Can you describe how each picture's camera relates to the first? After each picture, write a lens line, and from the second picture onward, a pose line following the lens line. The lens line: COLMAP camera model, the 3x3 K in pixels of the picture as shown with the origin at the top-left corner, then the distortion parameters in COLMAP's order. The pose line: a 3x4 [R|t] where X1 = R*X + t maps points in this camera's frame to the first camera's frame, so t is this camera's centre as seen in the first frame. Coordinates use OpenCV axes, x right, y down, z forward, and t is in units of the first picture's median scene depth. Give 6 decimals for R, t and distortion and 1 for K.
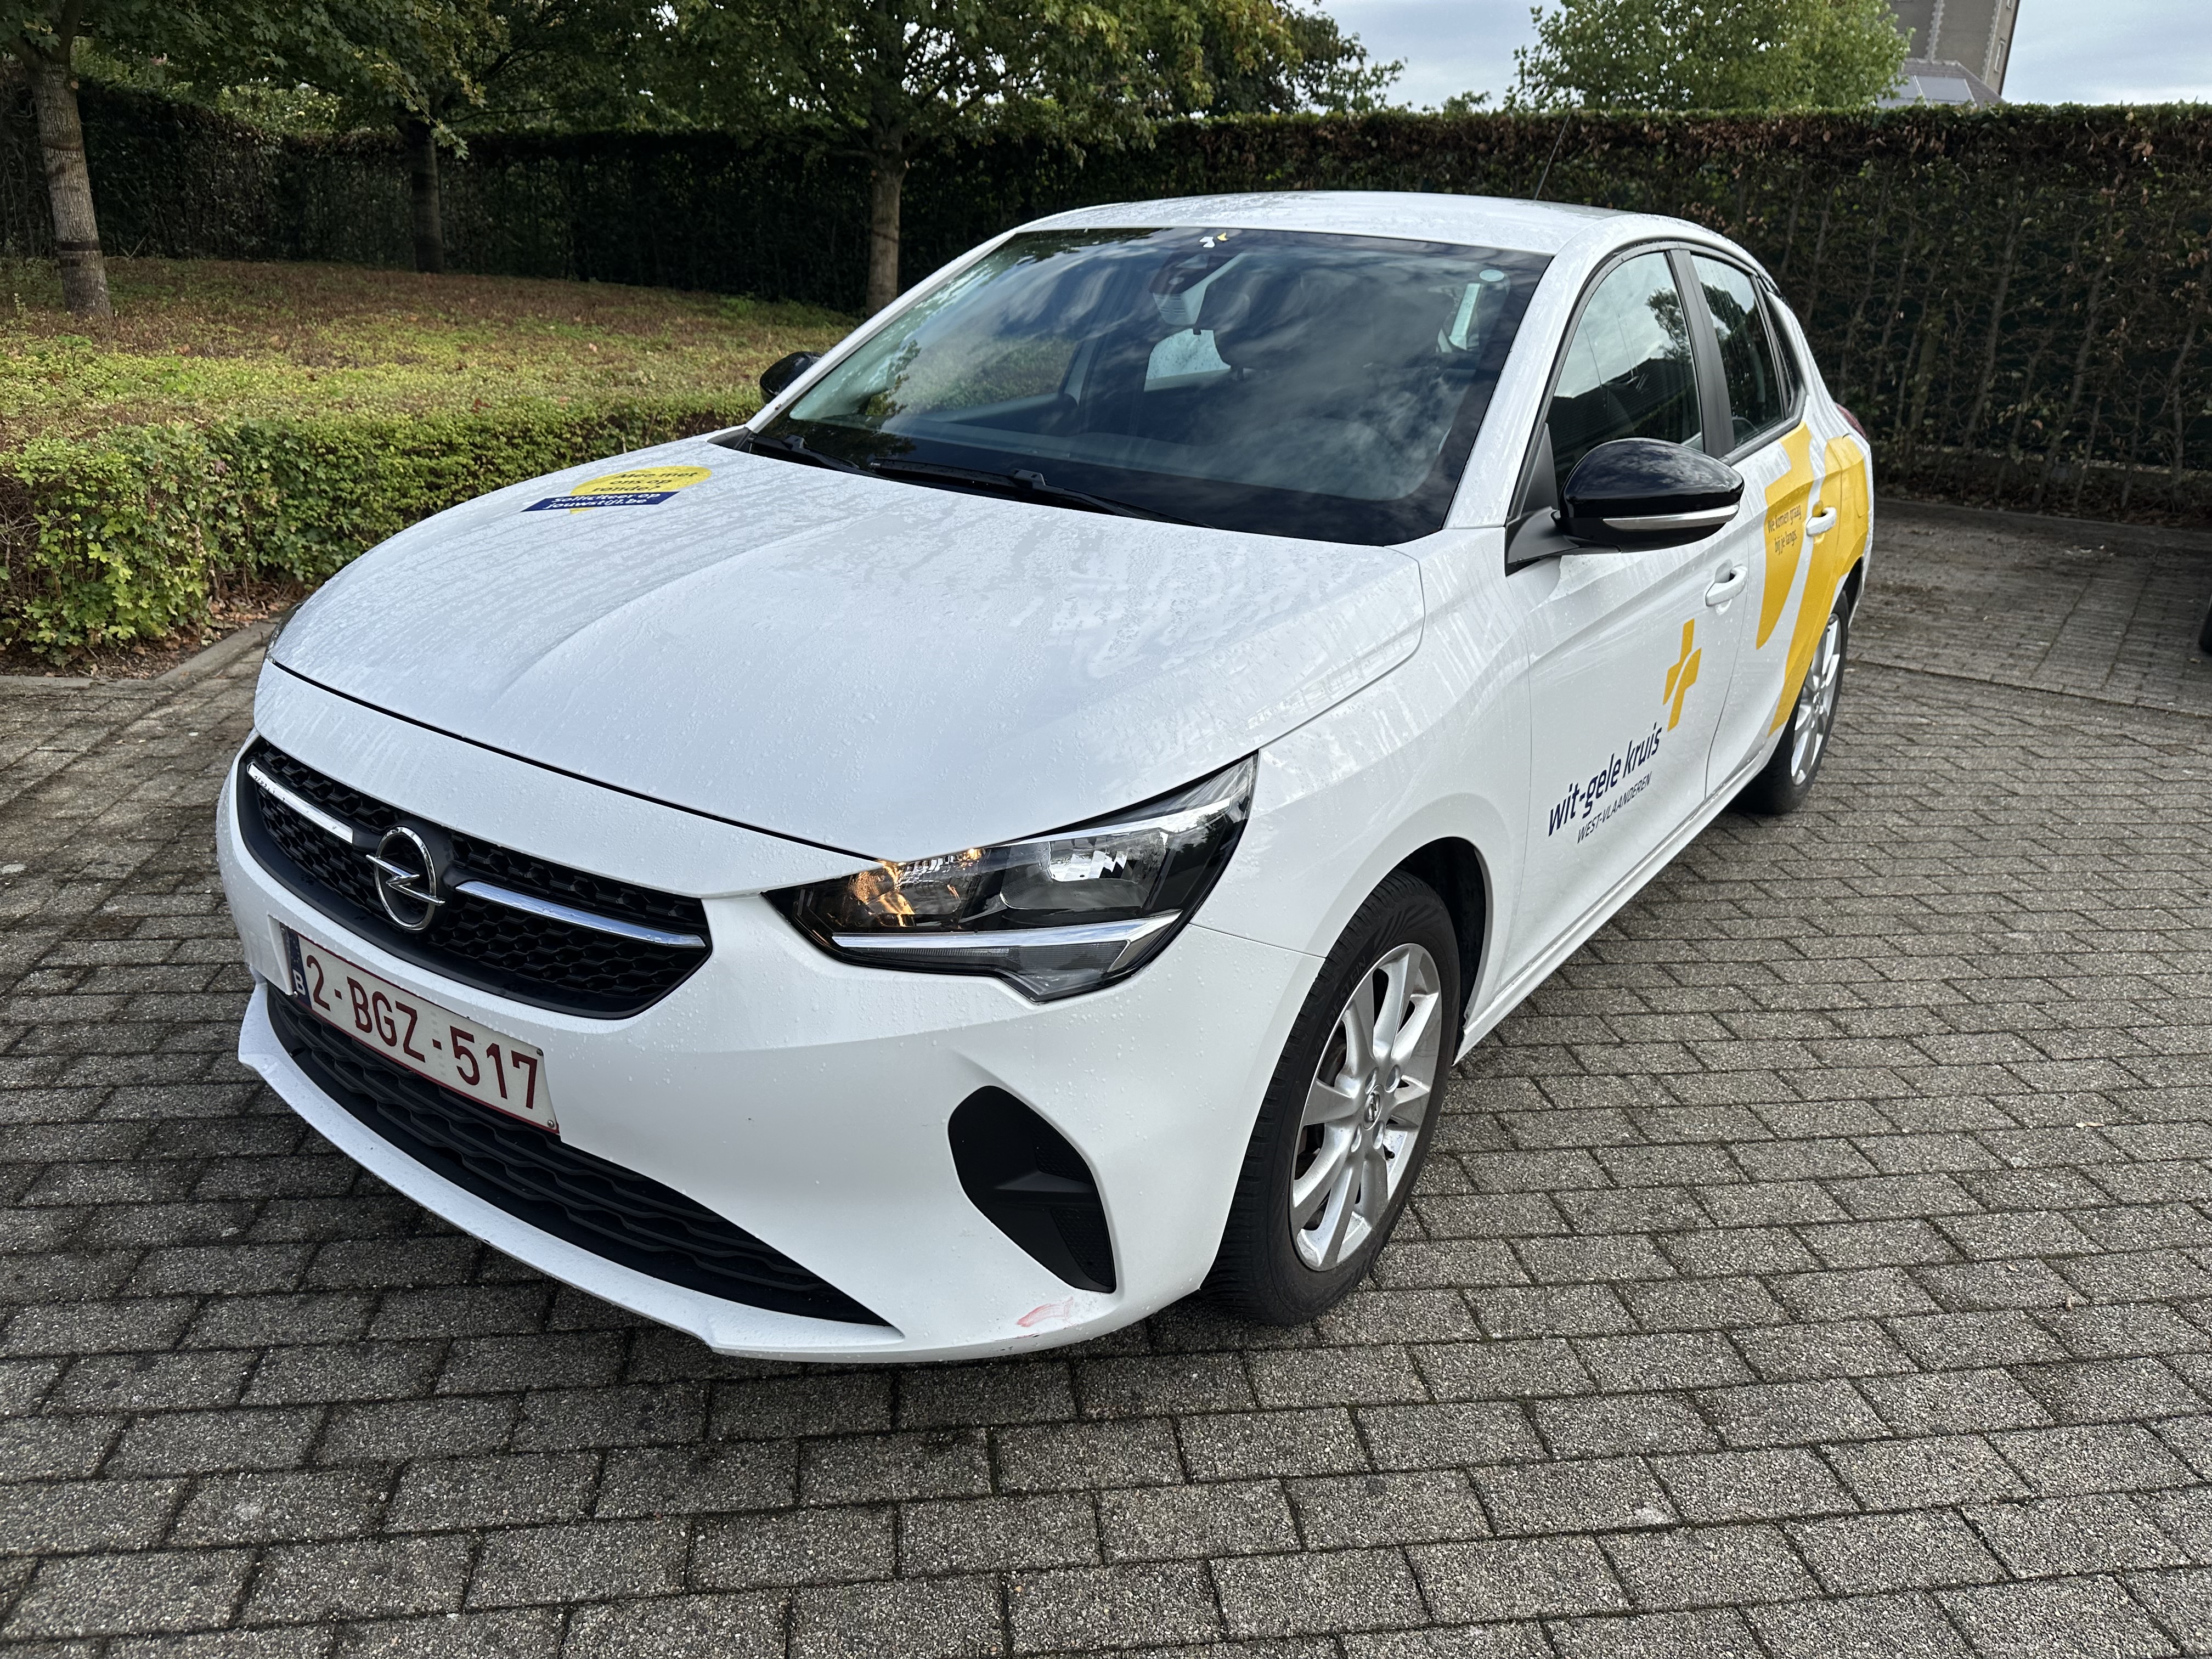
lens RADIAL K [[1573.0, 0, 1097.9], [0, 1573.0, 827.3], [0, 0, 1]] dist [0.017151, -0.025082]
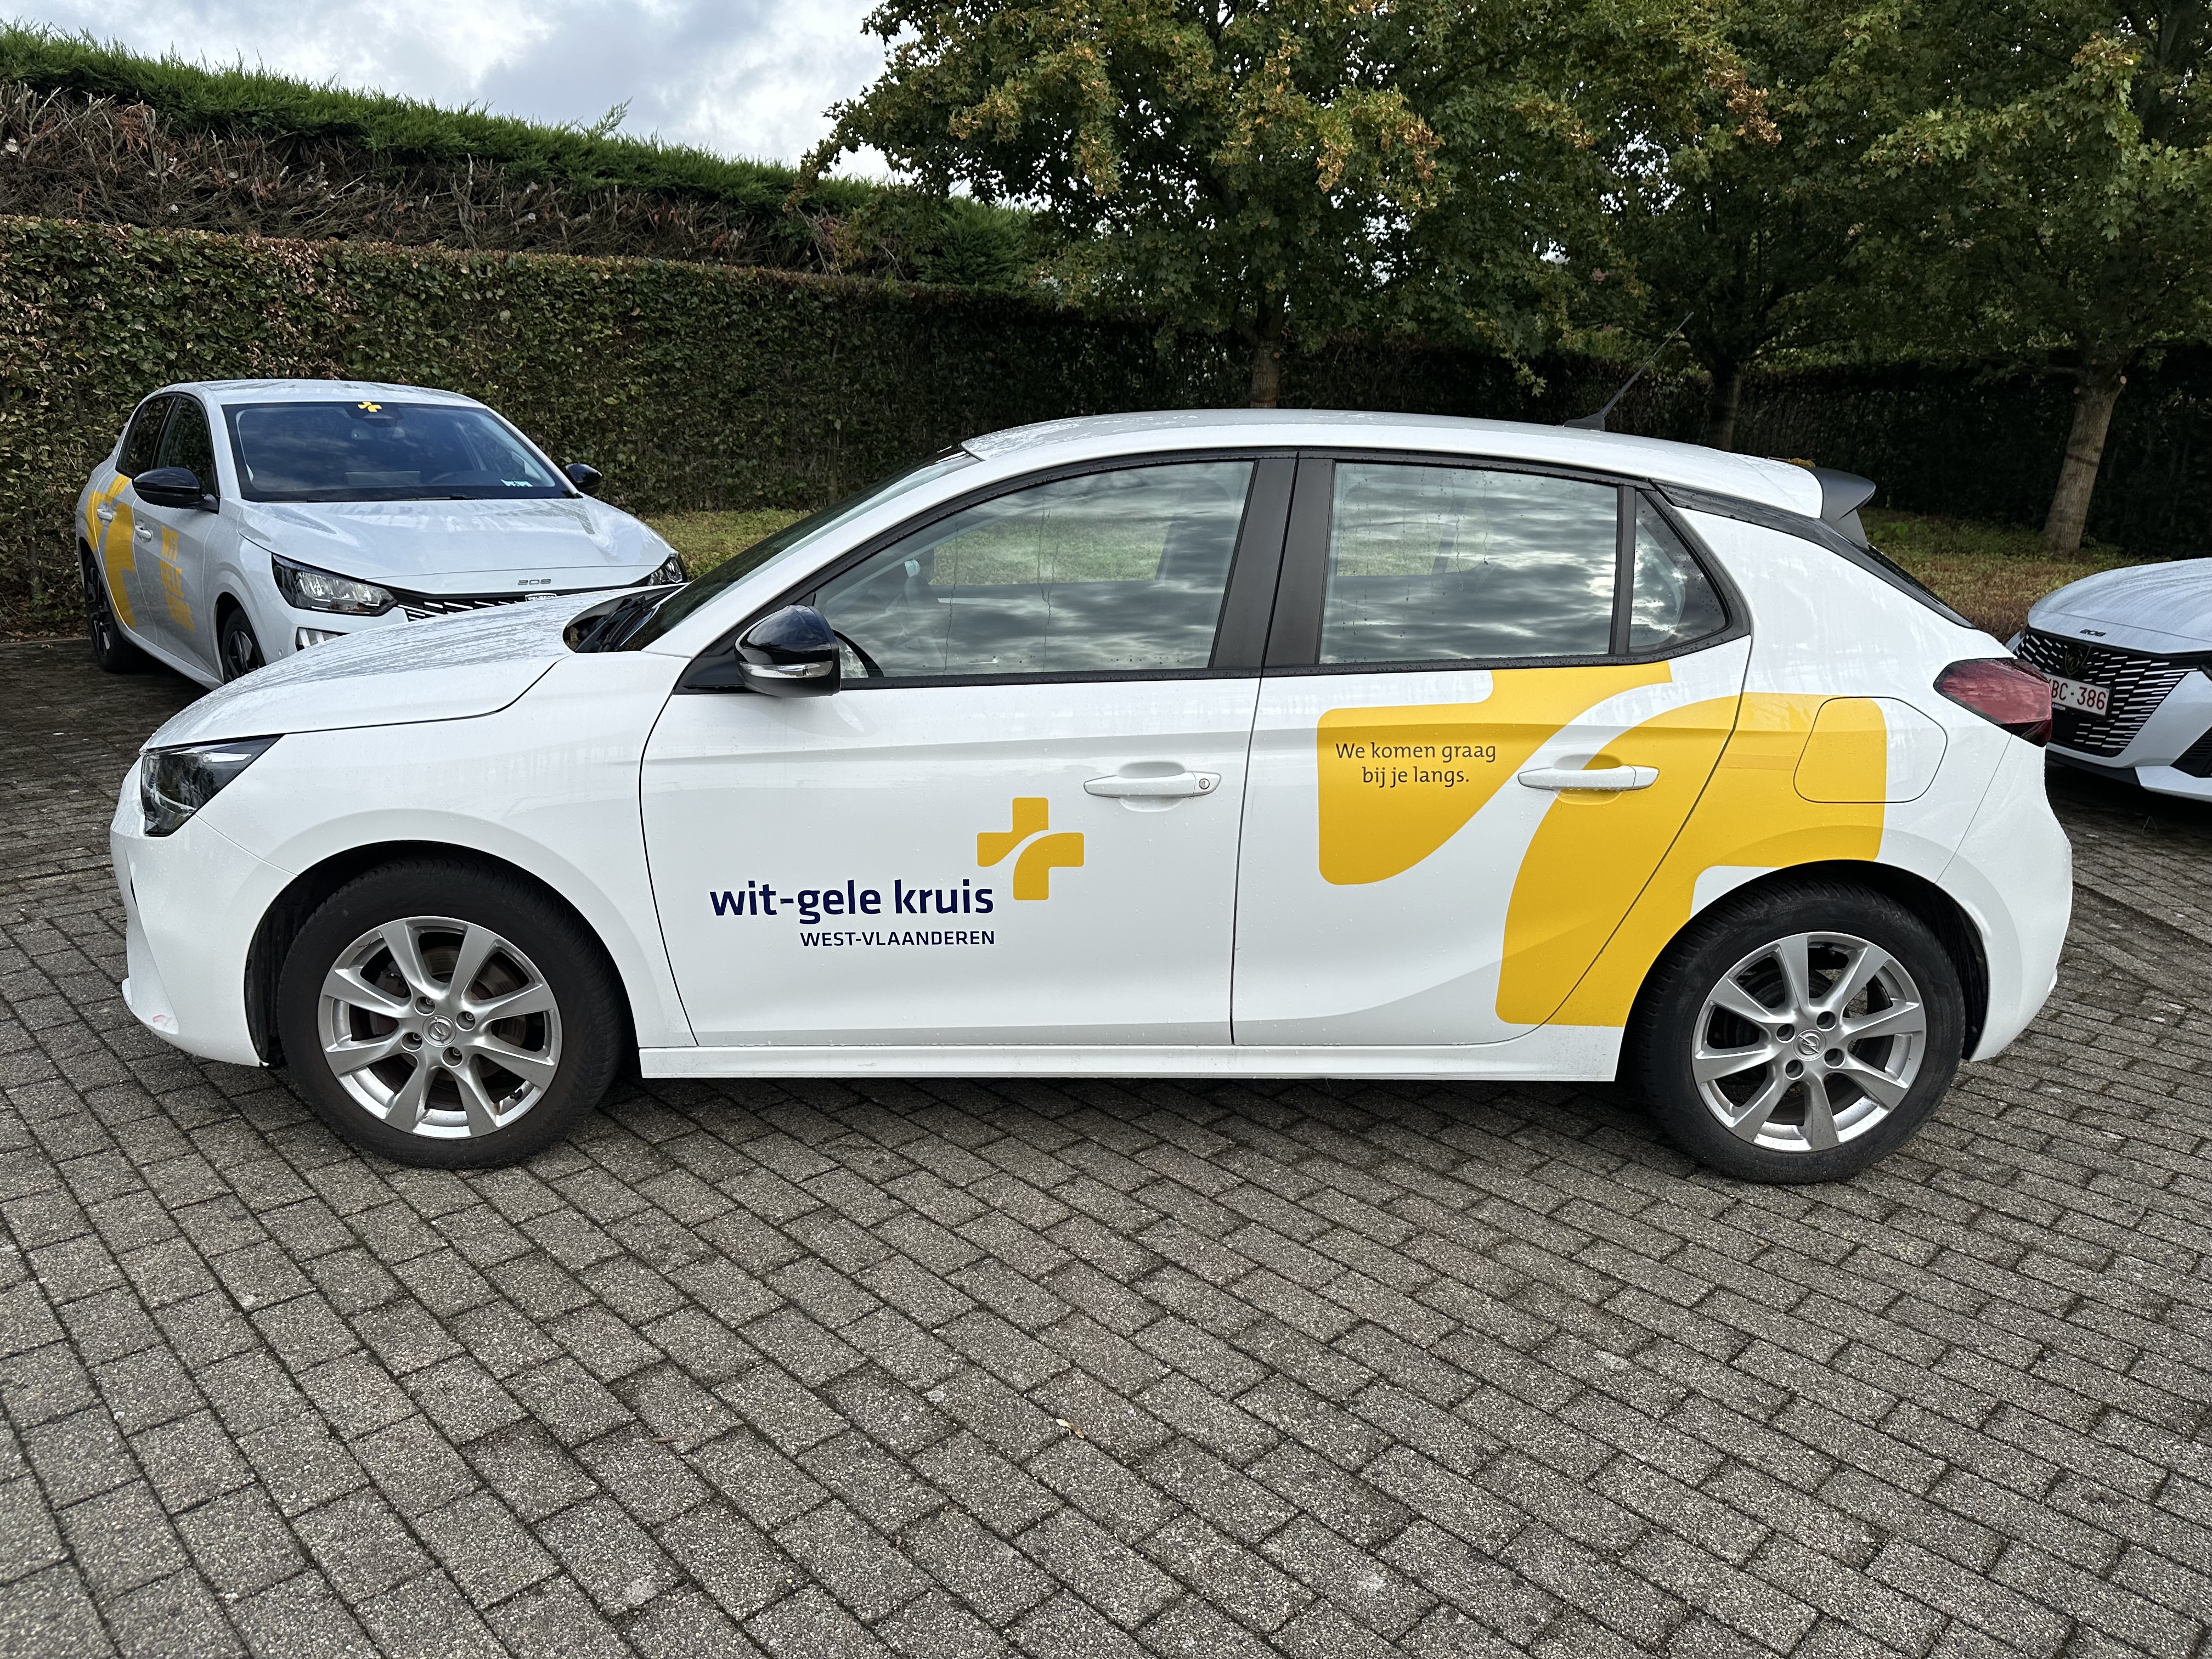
lens RADIAL K [[1573.0, 0, 1100.9], [0, 1573.0, 835.7], [0, 0, 1]] dist [0.017151, -0.025082]
pose [[0.592100, 0.183700, -0.784647, 1.675403], [-0.283029, 0.959049, 0.010955, -0.179696], [0.754527, 0.215591, 0.619846, 0.553664]]
